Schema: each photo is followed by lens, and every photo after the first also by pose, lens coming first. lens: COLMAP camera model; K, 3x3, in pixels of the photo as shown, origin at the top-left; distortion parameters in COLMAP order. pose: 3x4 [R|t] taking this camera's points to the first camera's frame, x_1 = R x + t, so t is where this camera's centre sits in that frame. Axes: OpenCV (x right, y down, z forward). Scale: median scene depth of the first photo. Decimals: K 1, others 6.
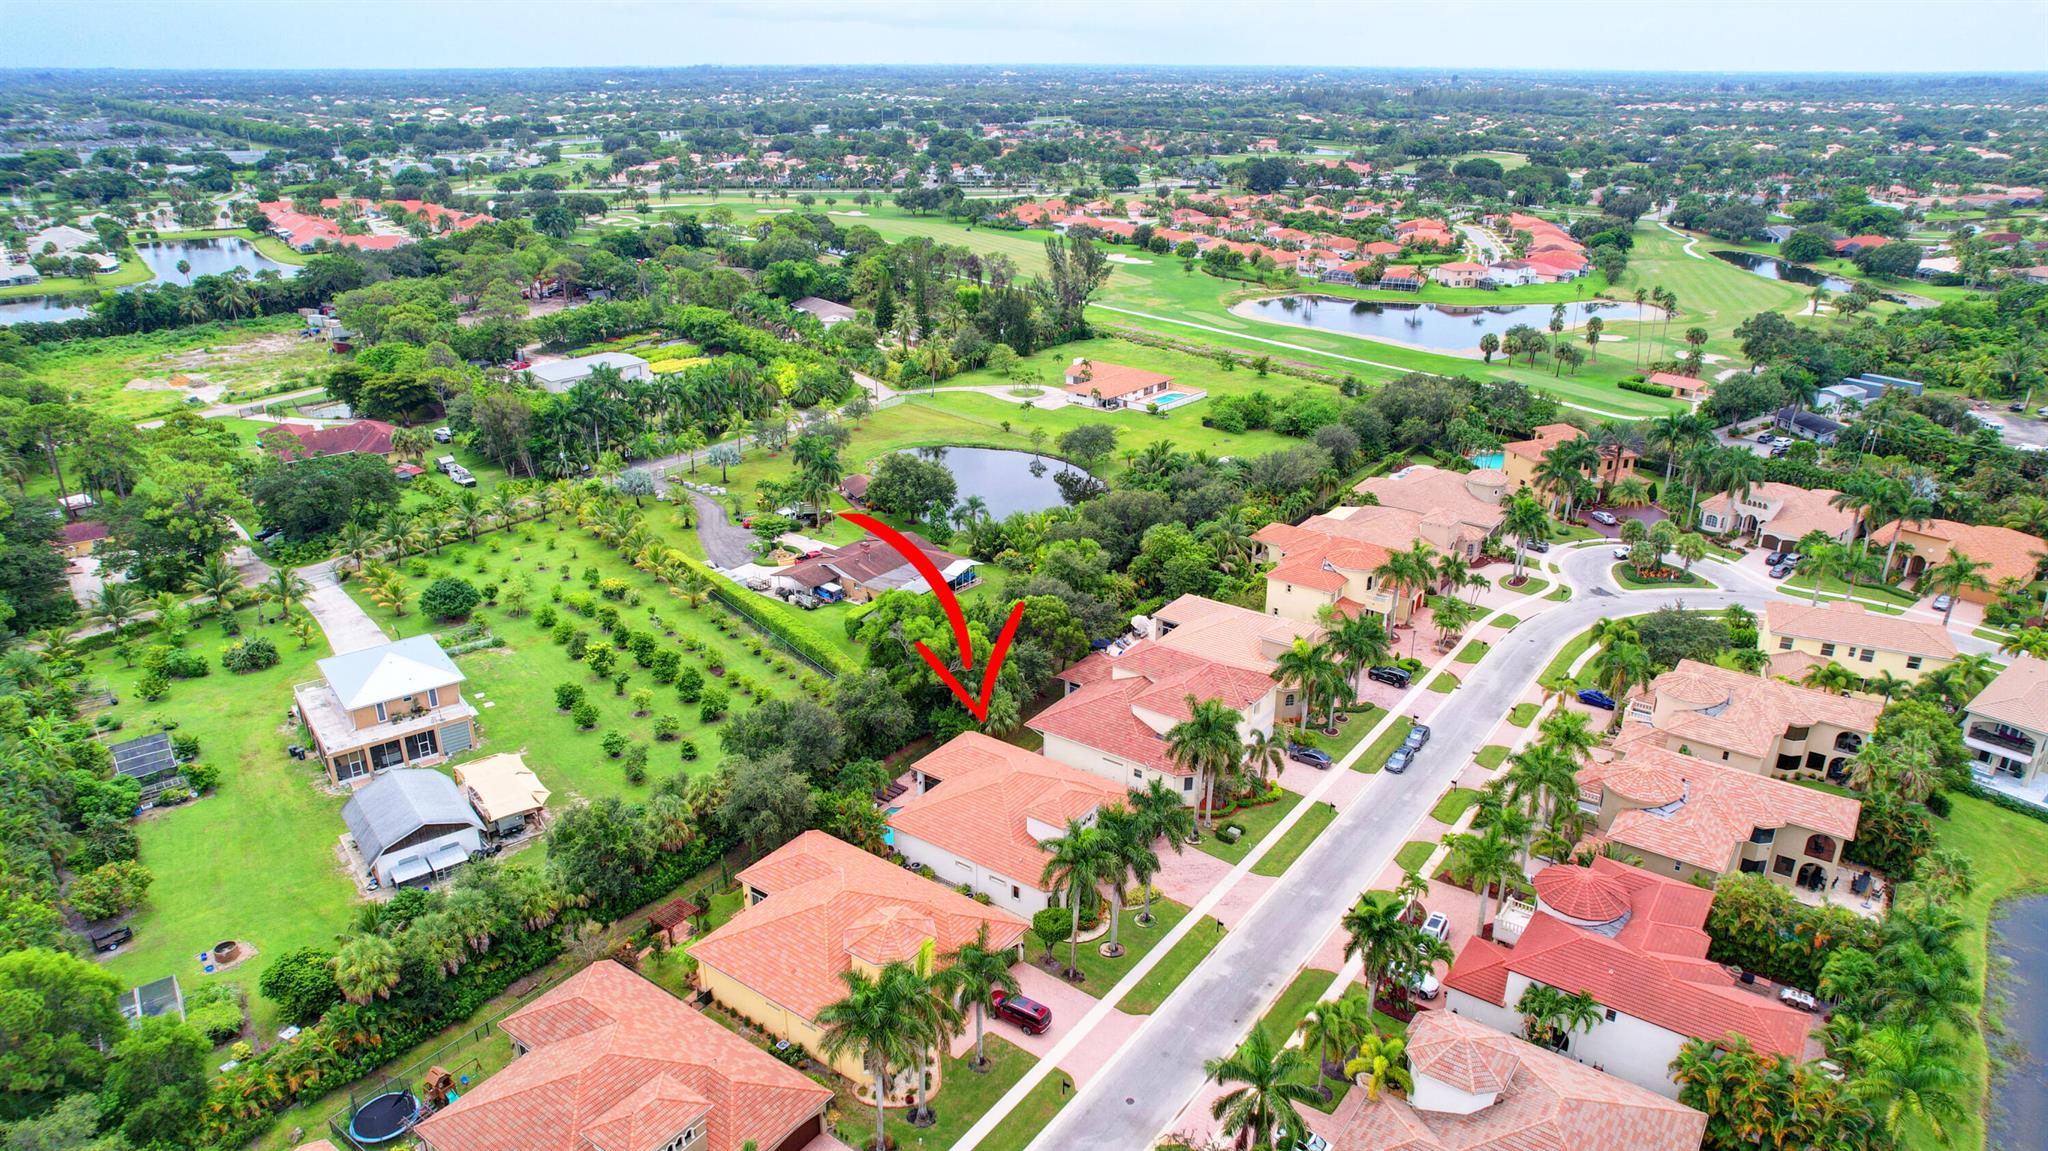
lens RADIAL K [[1310.6, 0, 1026.7], [0, 1310.6, 572.8], [0, 0, 1]] dist [-0.080282, 0.076825]
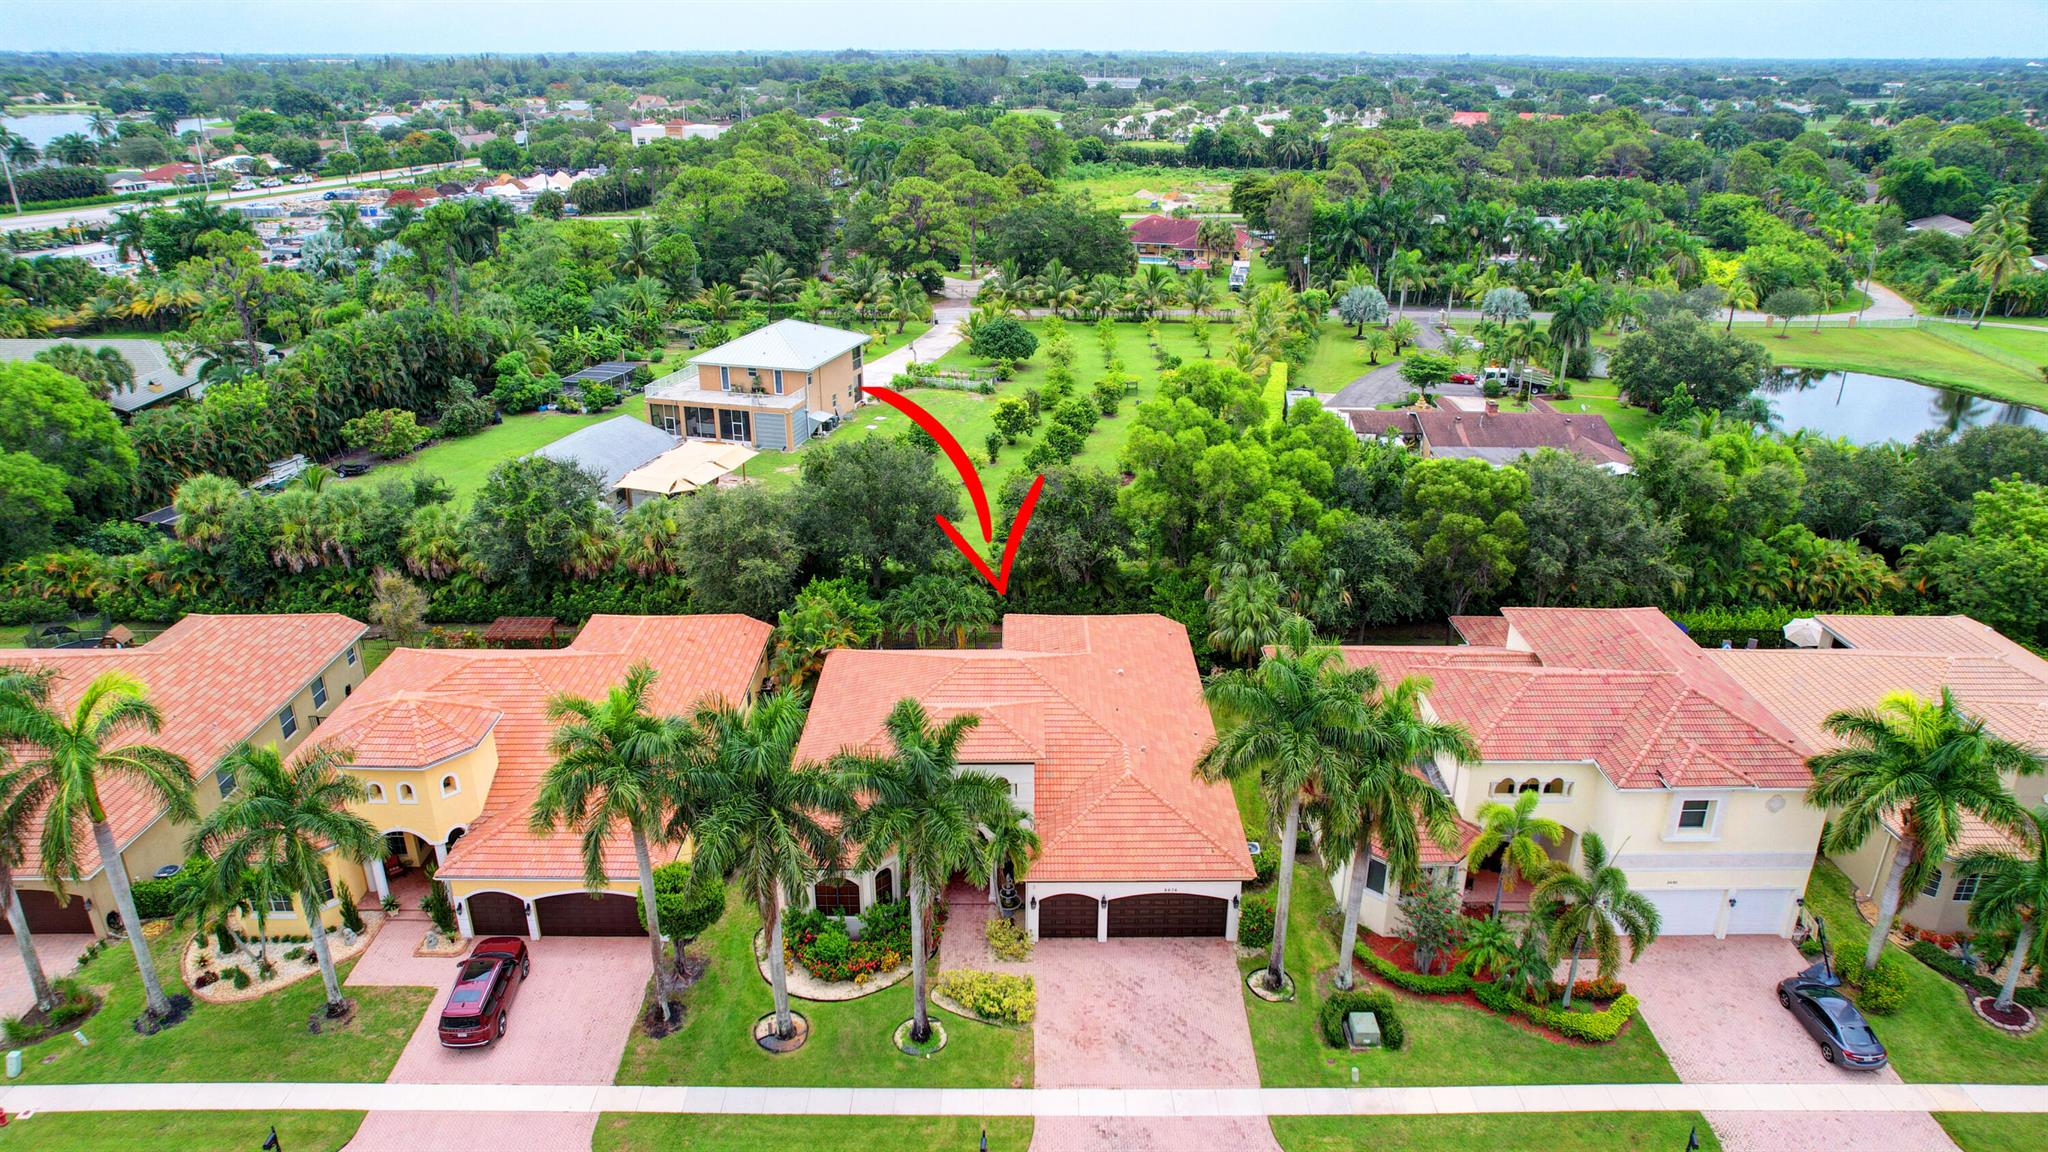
lens RADIAL K [[1310.6, 0, 1026.7], [0, 1310.6, 573.3], [0, 0, 1]] dist [-0.080282, 0.076825]
pose [[0.589632, 0.302847, -0.748744, 0.313297], [-0.300561, 0.942734, 0.144621, 0.043377], [0.749665, 0.139769, 0.646891, 0.599517]]
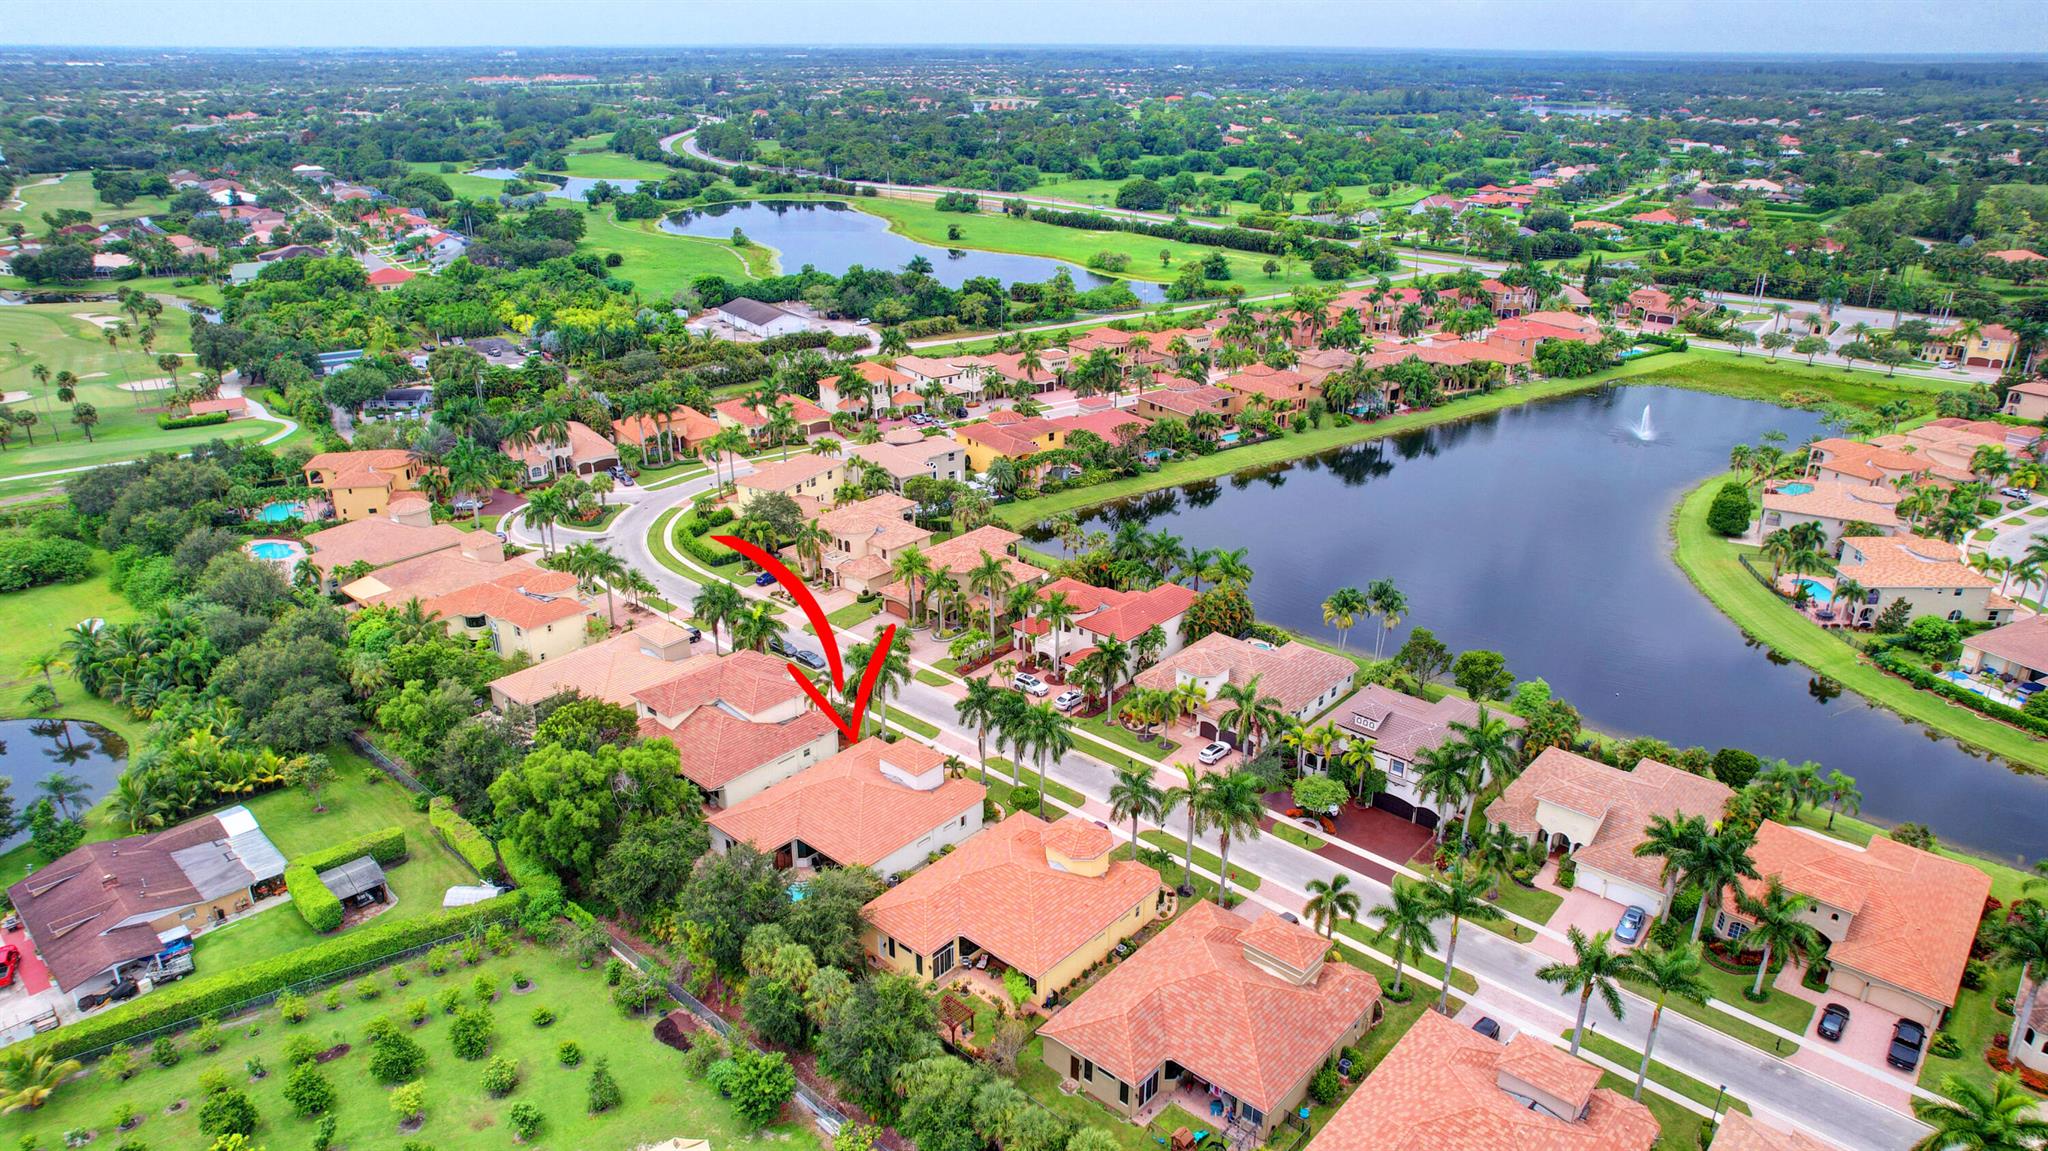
lens RADIAL K [[1310.3, 0, 1026.1], [0, 1310.3, 562.8], [0, 0, 1]] dist [-0.079871, 0.079570]
pose [[0.103068, -0.375659, 0.921009, -0.854738], [0.364902, 0.875662, 0.316328, -0.273905], [-0.925324, 0.303474, 0.227331, 0.487888]]
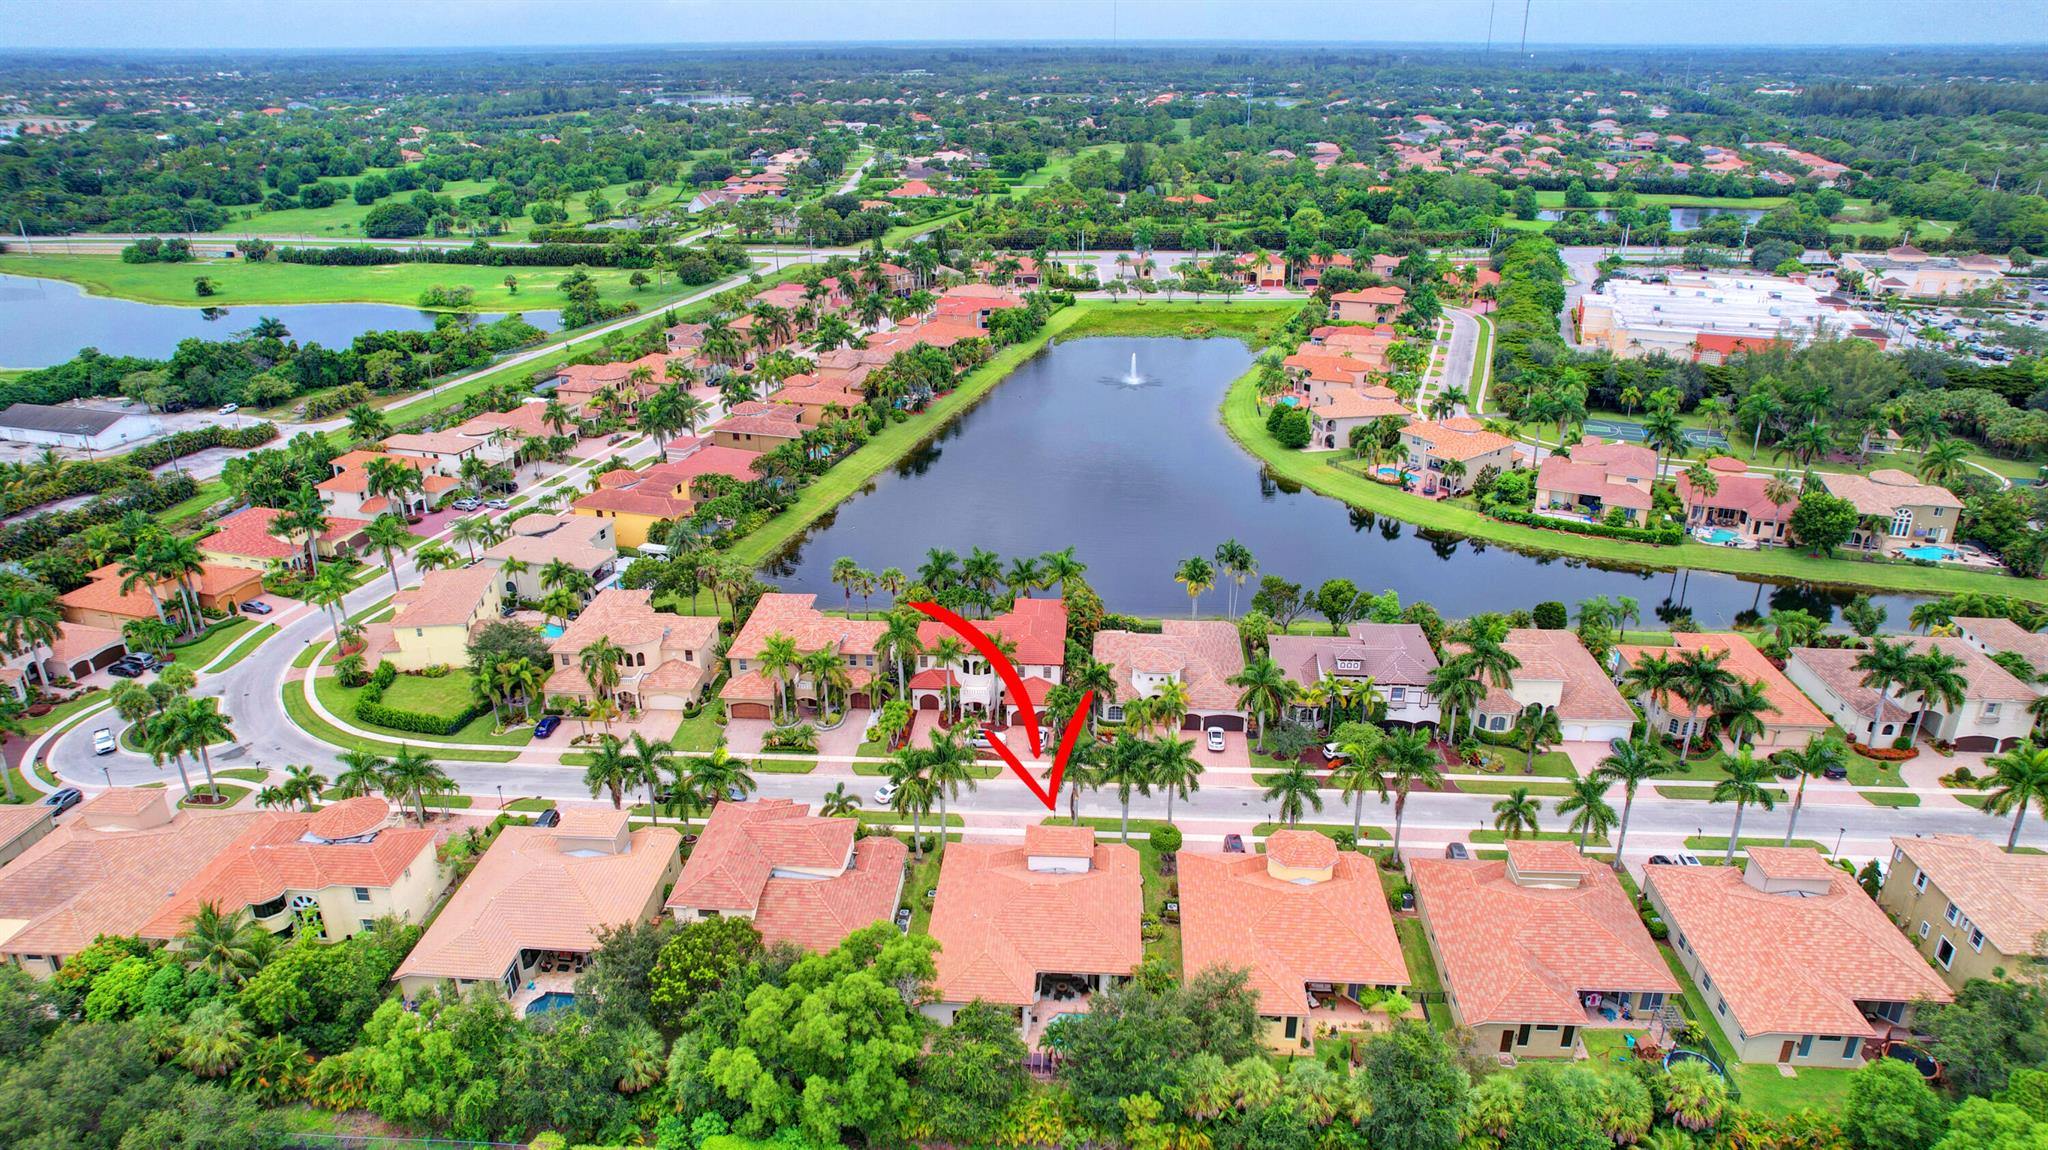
lens RADIAL K [[1310.3, 0, 1026.1], [0, 1310.3, 562.3], [0, 0, 1]] dist [-0.079871, 0.079570]
pose [[-0.529114, -0.321500, 0.785287, -0.625190], [0.315167, 0.784786, 0.533649, -0.501244], [-0.787851, 0.529857, -0.313915, 1.051391]]
